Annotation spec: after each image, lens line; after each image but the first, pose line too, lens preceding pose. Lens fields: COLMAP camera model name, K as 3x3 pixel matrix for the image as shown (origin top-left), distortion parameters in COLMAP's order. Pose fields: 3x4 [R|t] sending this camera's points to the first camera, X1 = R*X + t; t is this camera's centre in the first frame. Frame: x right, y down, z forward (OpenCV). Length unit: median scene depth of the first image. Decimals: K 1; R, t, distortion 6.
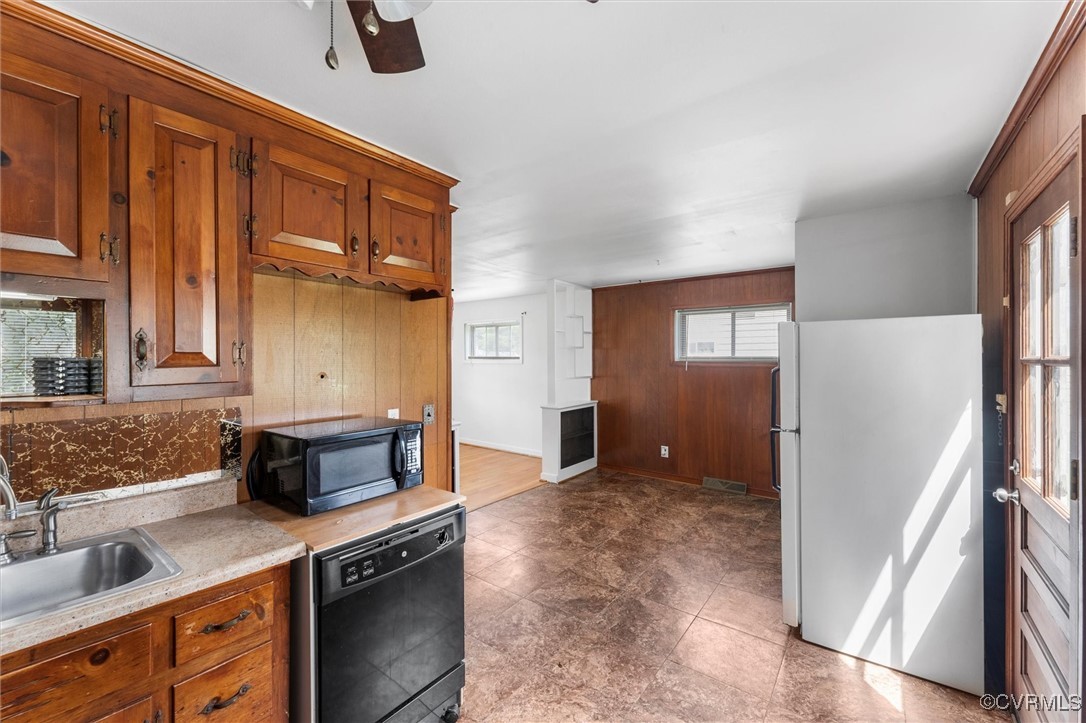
lens RADIAL K [[446.6, 0, 537.5], [0, 446.6, 355.1], [0, 0, 1]] dist [-0.000007, -0.000257]
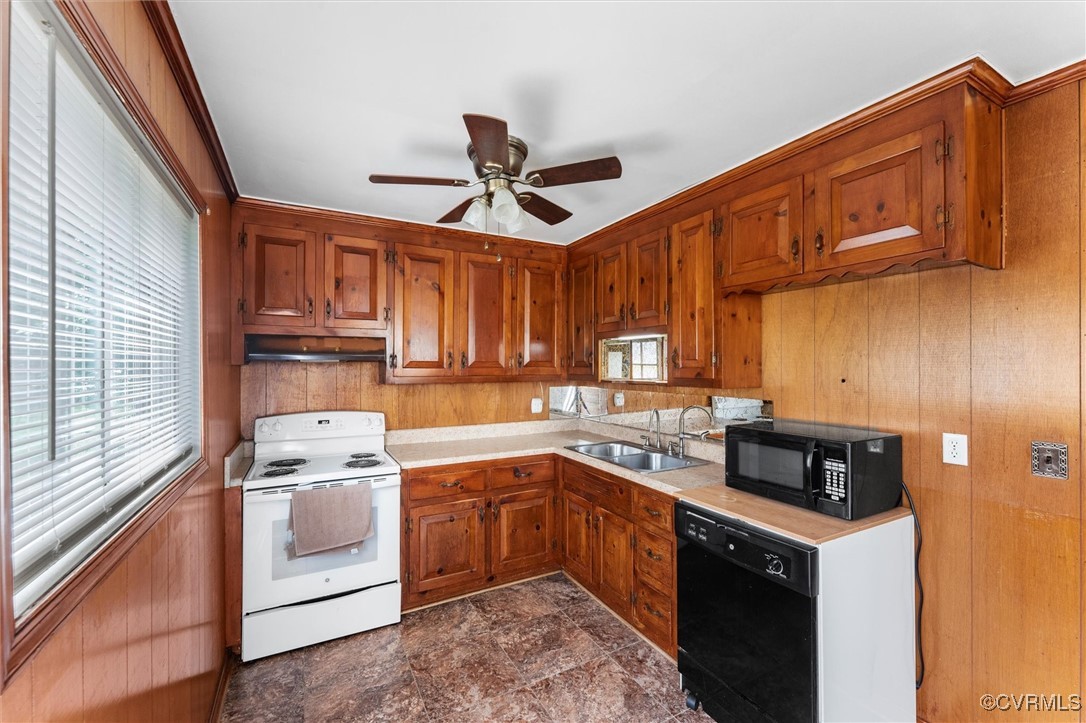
lens RADIAL K [[446.6, 0, 540.1], [0, 446.6, 365.0], [0, 0, 1]] dist [-0.000007, -0.000257]
pose [[-0.417578, 0.002849, -0.908637, 0.377392], [0.011299, 0.999934, -0.002057, 0.004769], [0.908571, -0.011125, -0.417583, 0.457713]]
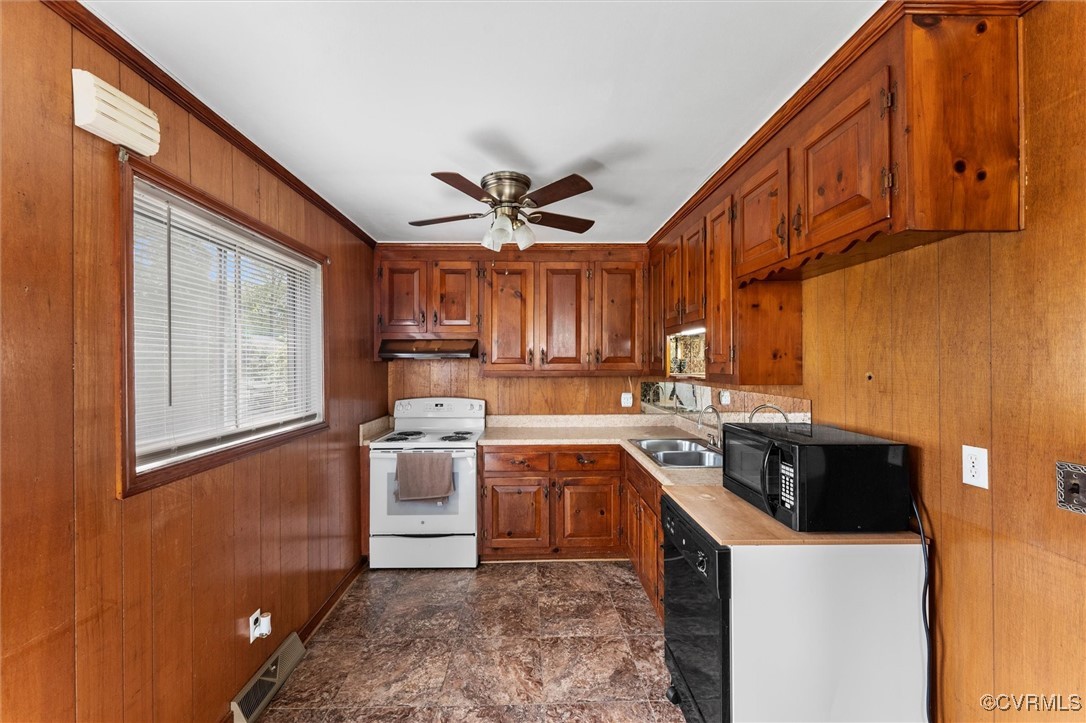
lens RADIAL K [[446.6, 0, 538.1], [0, 446.6, 361.3], [0, 0, 1]] dist [-0.000007, -0.000257]
pose [[-0.787912, 0.005015, -0.615767, 0.276528], [0.012645, 0.999888, -0.008037, 0.009559], [0.615658, -0.014119, -0.787887, 0.717891]]
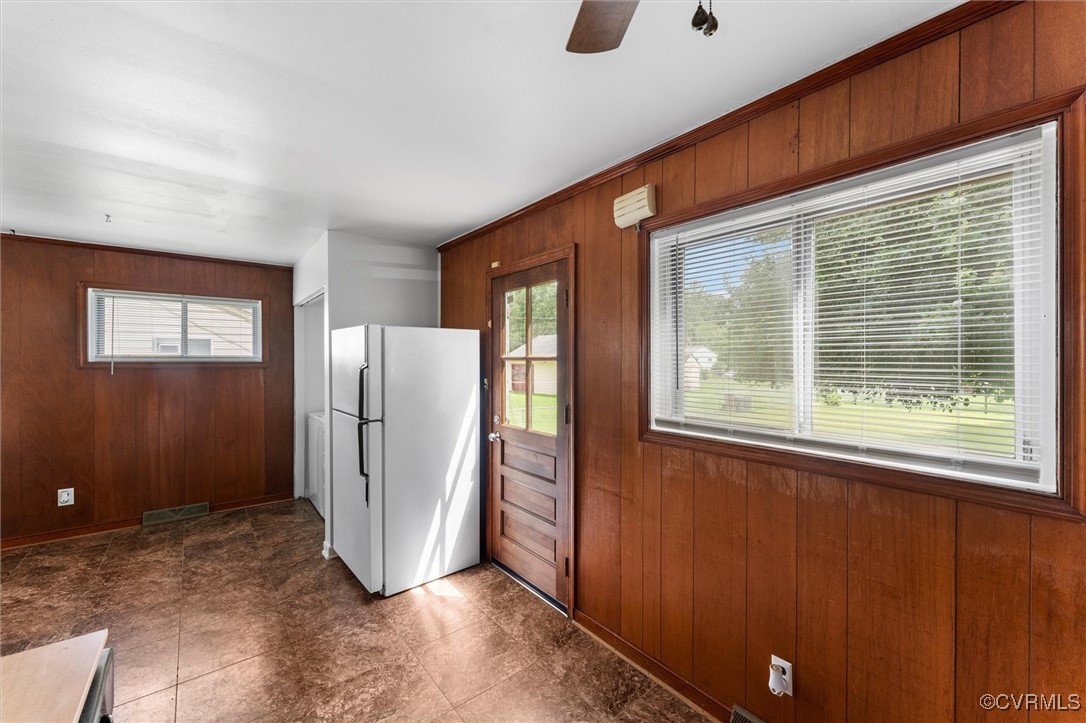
lens RADIAL K [[446.6, 0, 535.1], [0, 446.6, 367.3], [0, 0, 1]] dist [-0.000007, -0.000257]
pose [[0.223692, -0.018881, 0.974477, -0.279380], [-0.005470, 0.999772, 0.020627, 0.005556], [-0.974645, -0.009944, 0.223537, 0.227460]]
